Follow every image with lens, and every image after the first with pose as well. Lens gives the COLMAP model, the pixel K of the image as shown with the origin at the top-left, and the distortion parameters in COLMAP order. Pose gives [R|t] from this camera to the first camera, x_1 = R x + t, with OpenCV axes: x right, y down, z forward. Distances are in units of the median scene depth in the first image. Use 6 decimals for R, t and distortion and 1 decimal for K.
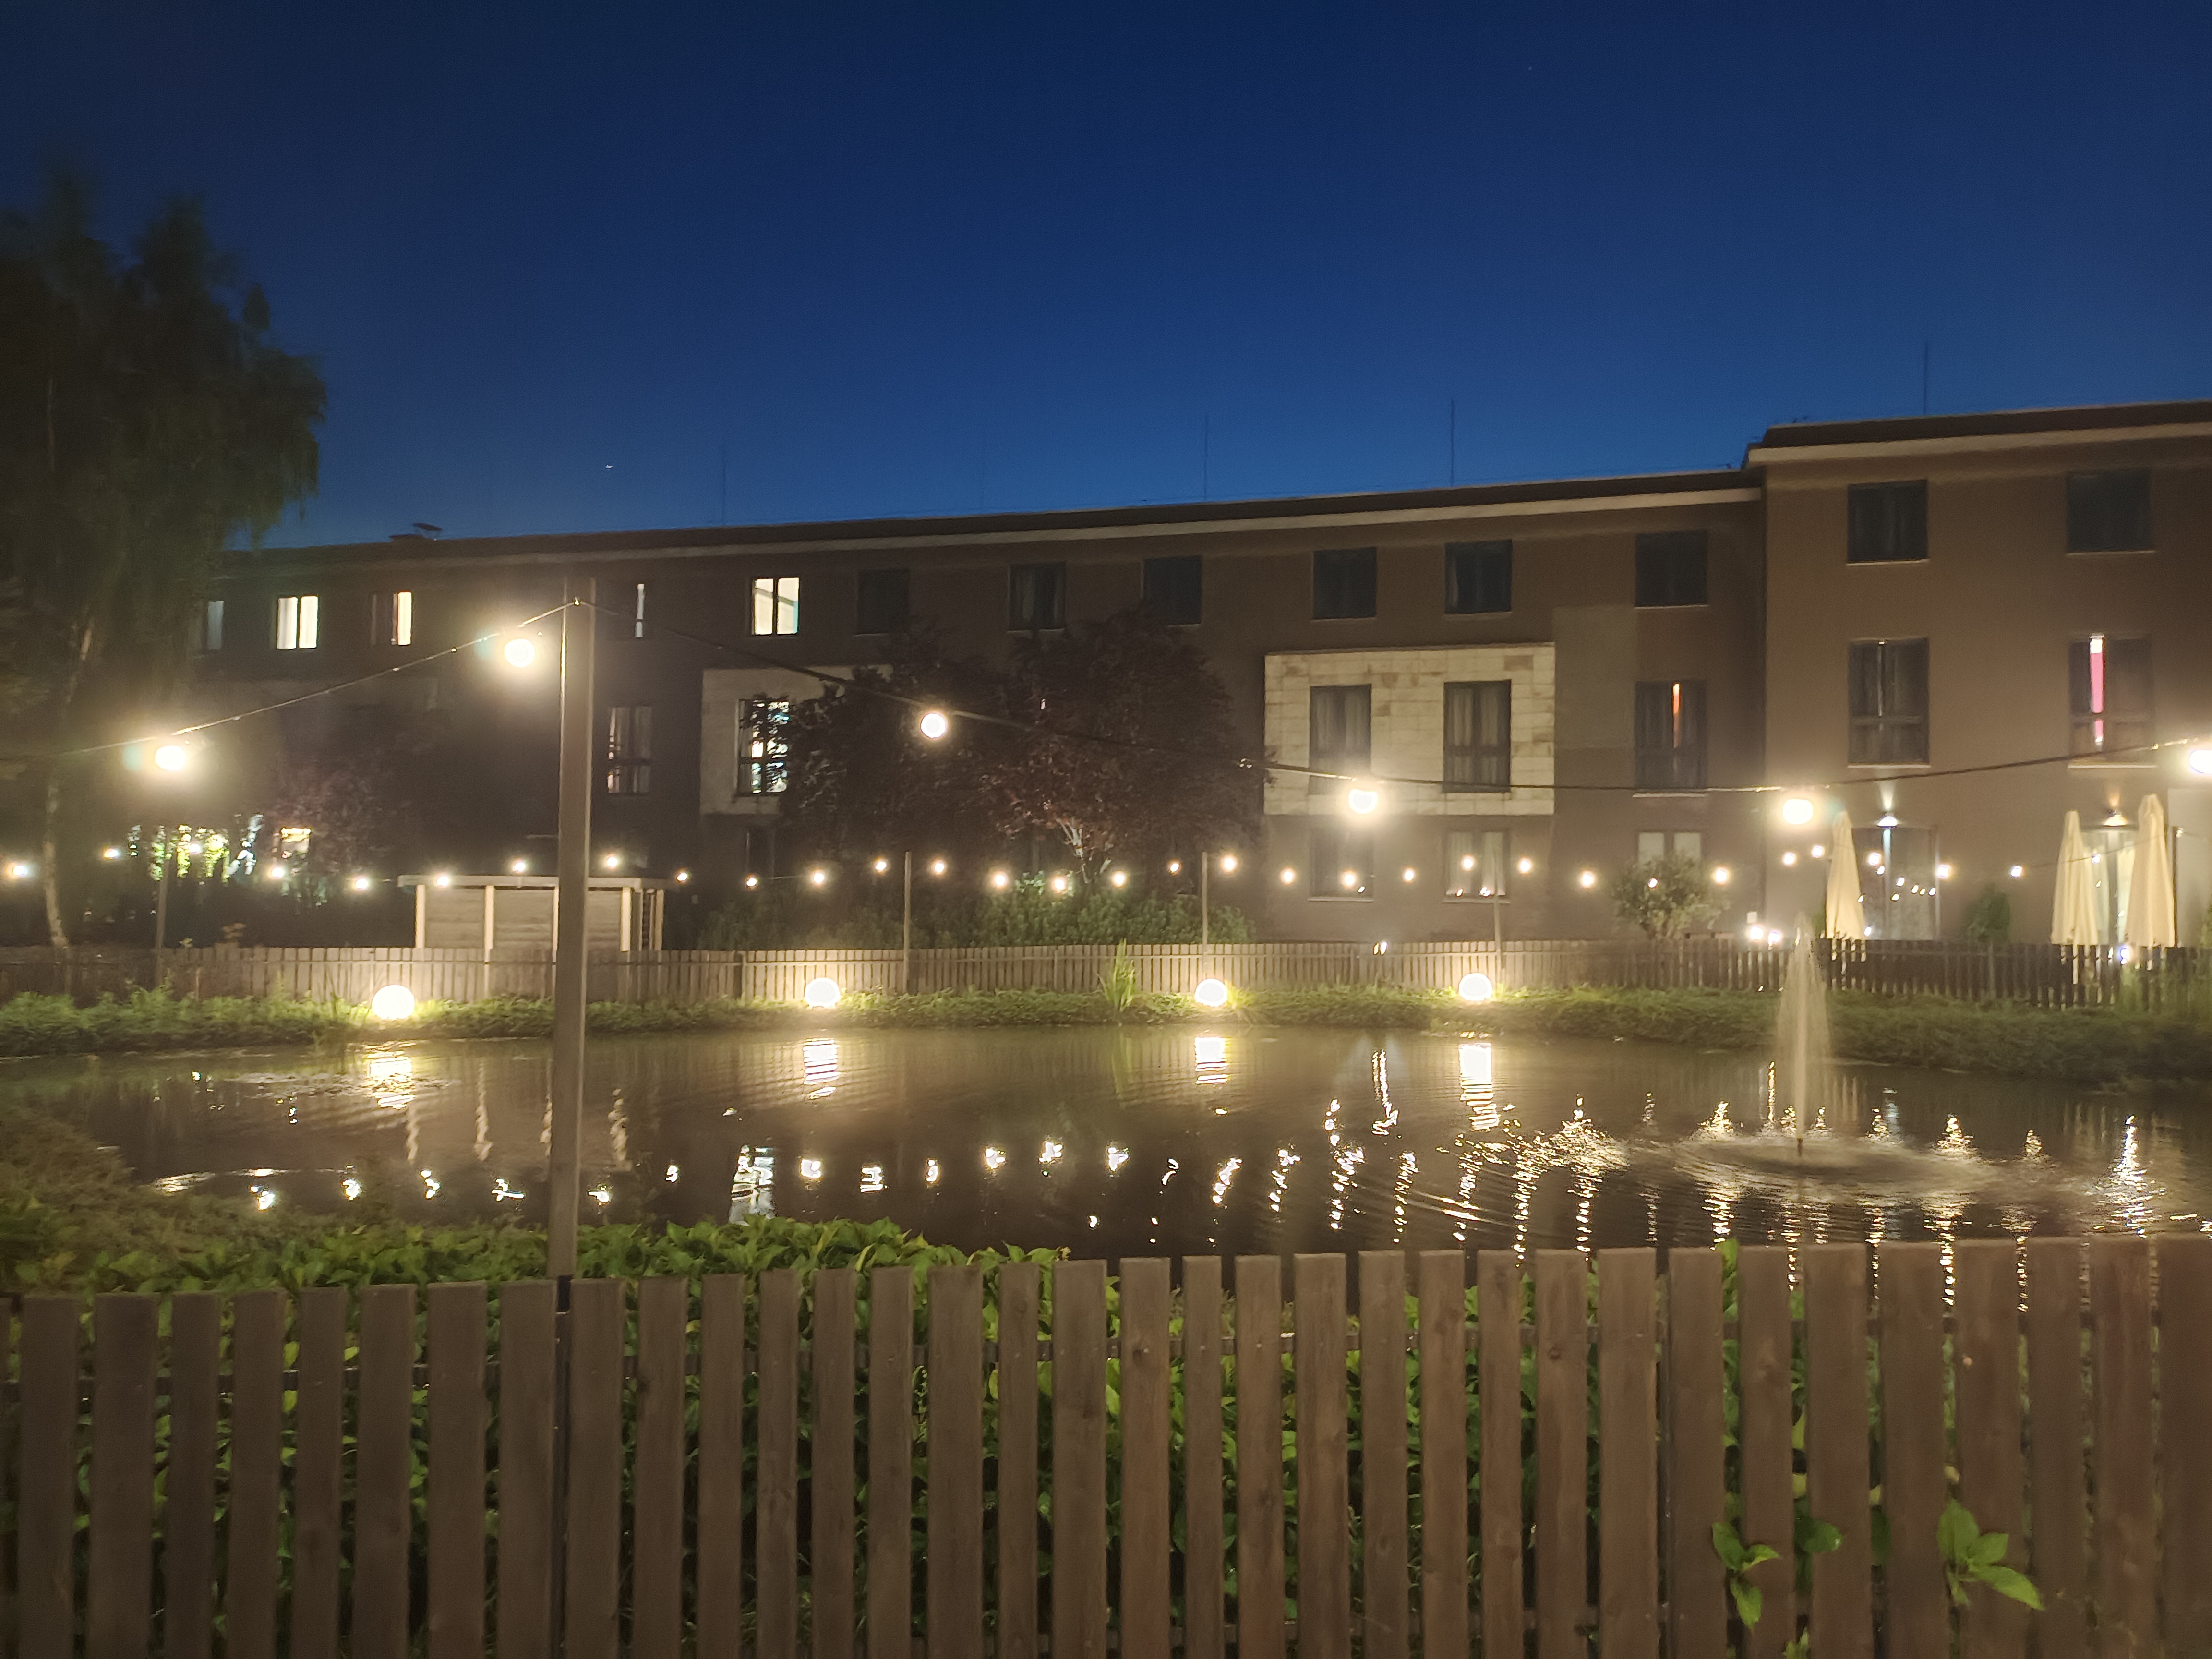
lens RADIAL K [[1617.5, 0, 1124.4], [0, 1617.5, 828.6], [0, 0, 1]] dist [0.072670, -0.071493]
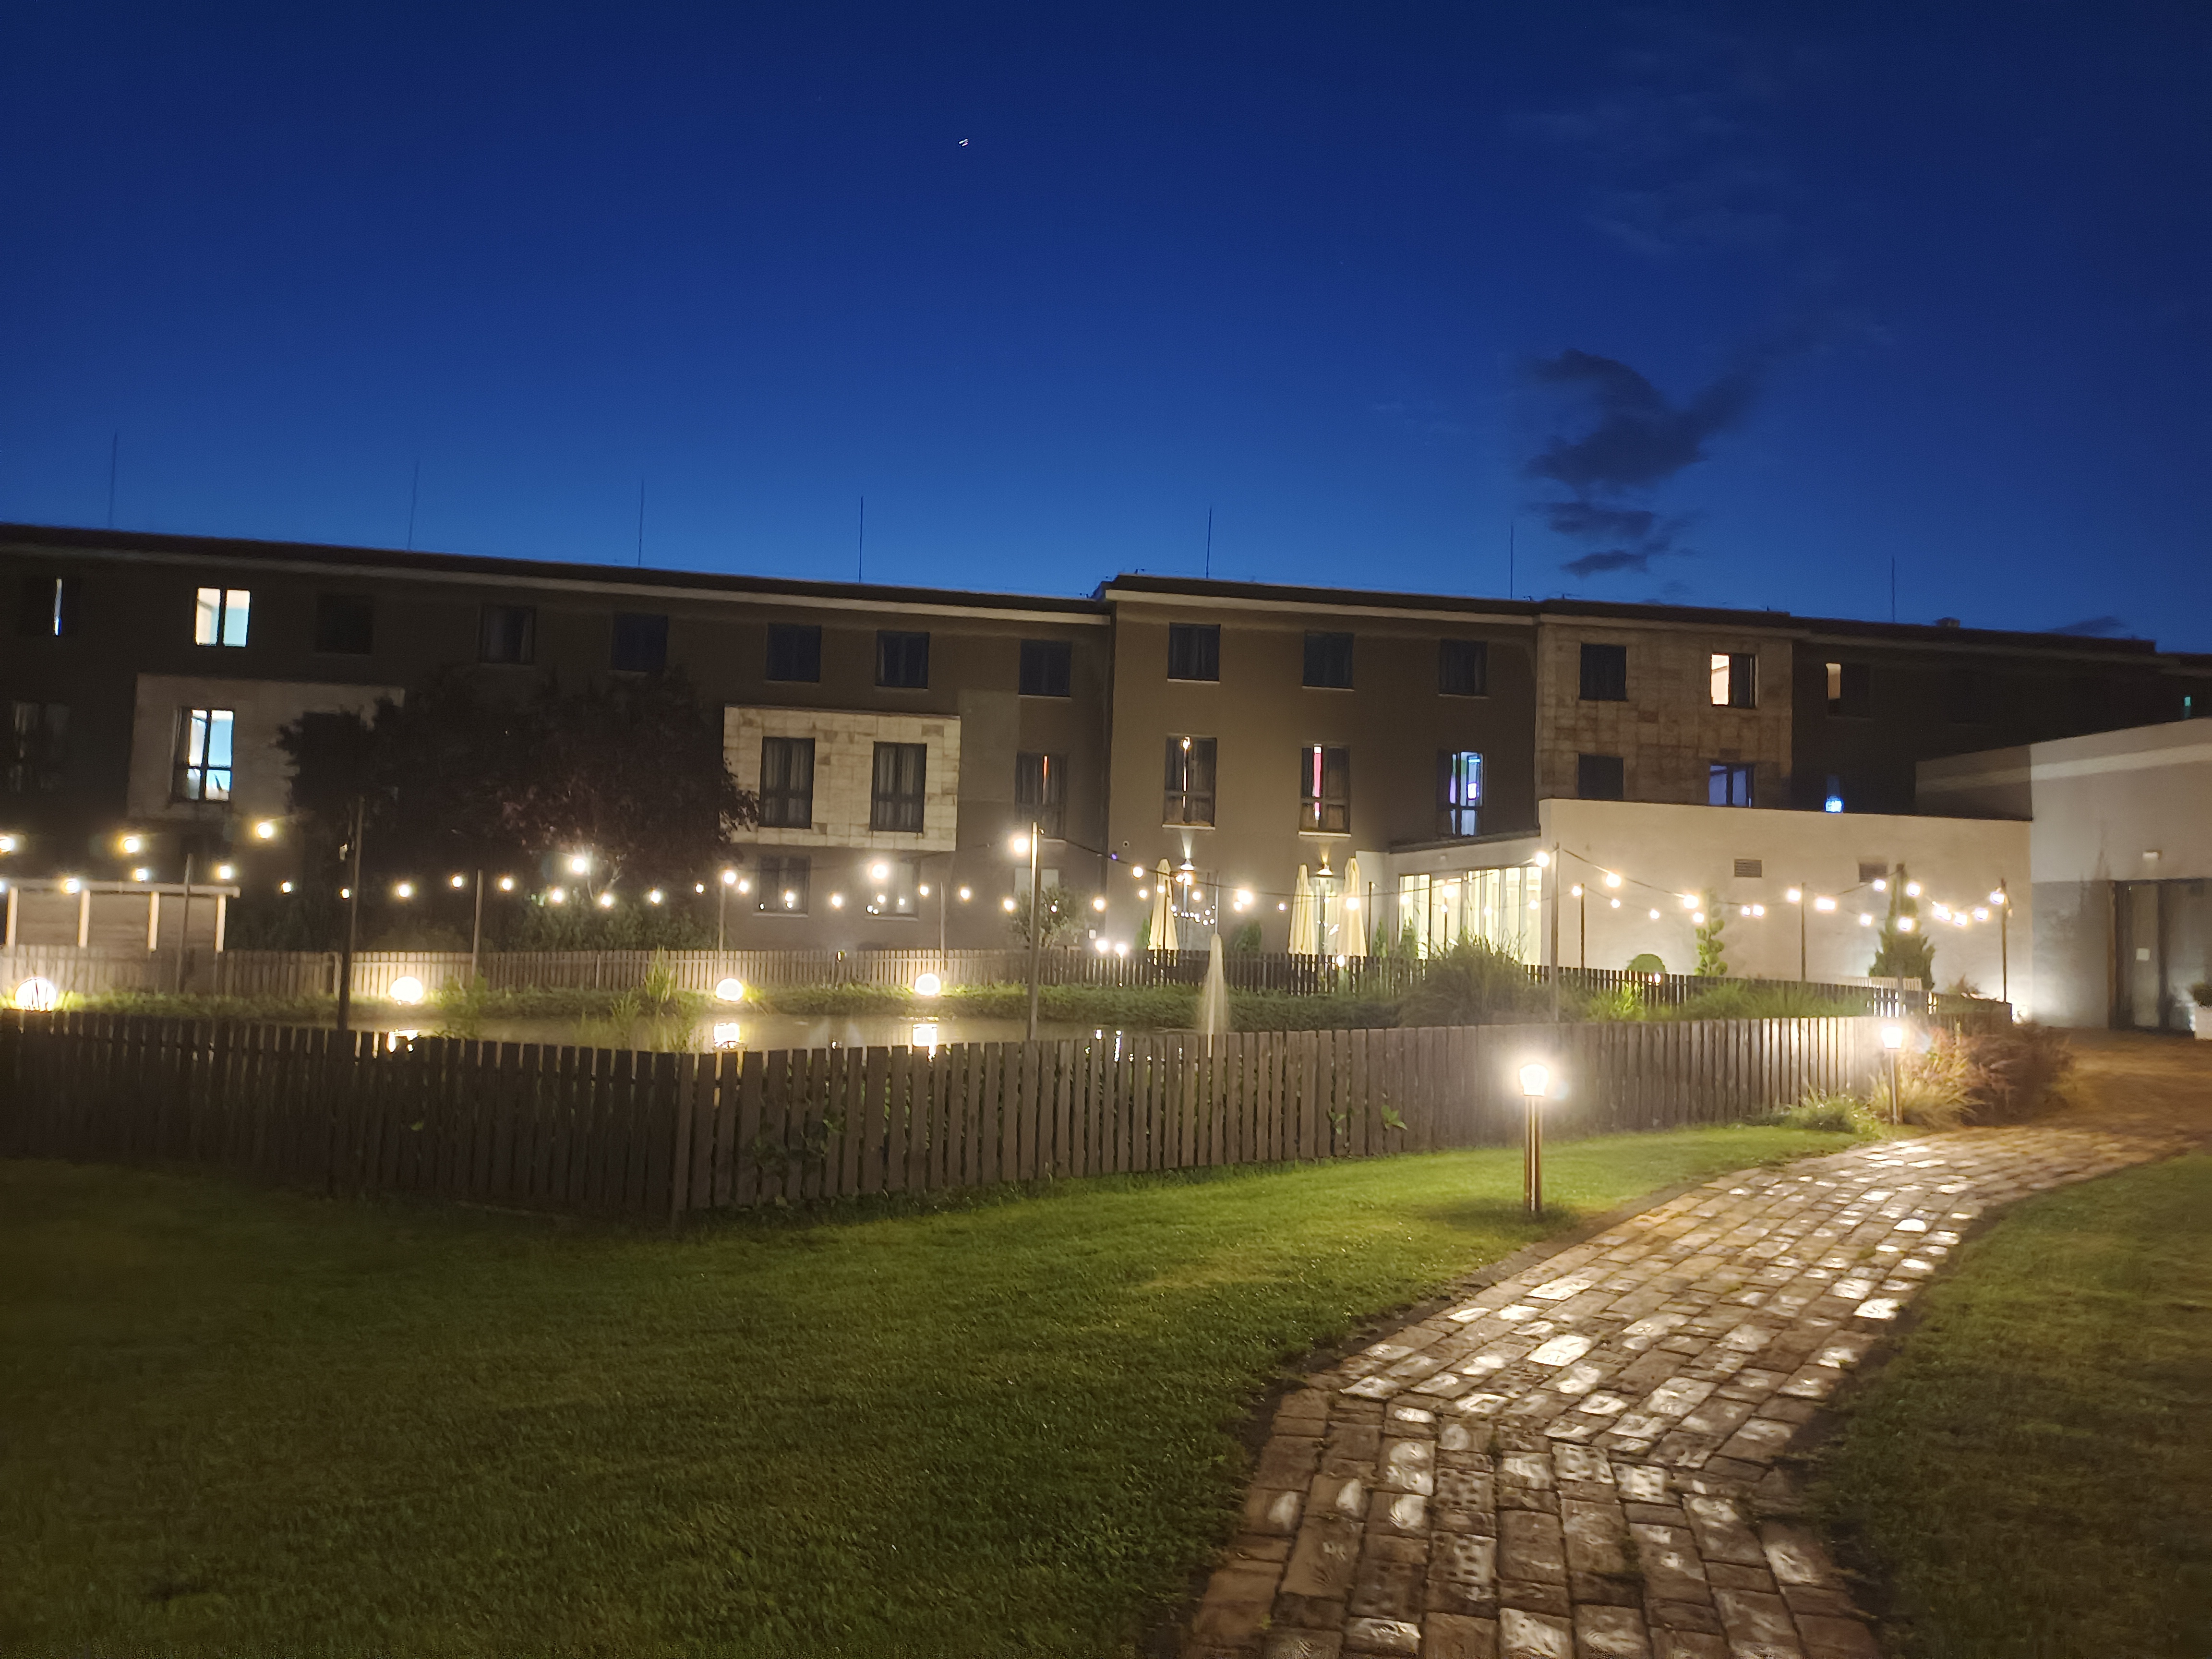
lens RADIAL K [[1617.5, 0, 1124.4], [0, 1617.5, 828.6], [0, 0, 1]] dist [0.072670, -0.071493]
pose [[0.901786, 0.043512, 0.429987, -0.168147], [-0.040151, 0.999051, -0.016891, -0.011008], [-0.430314, -0.002032, 0.902677, -0.210081]]
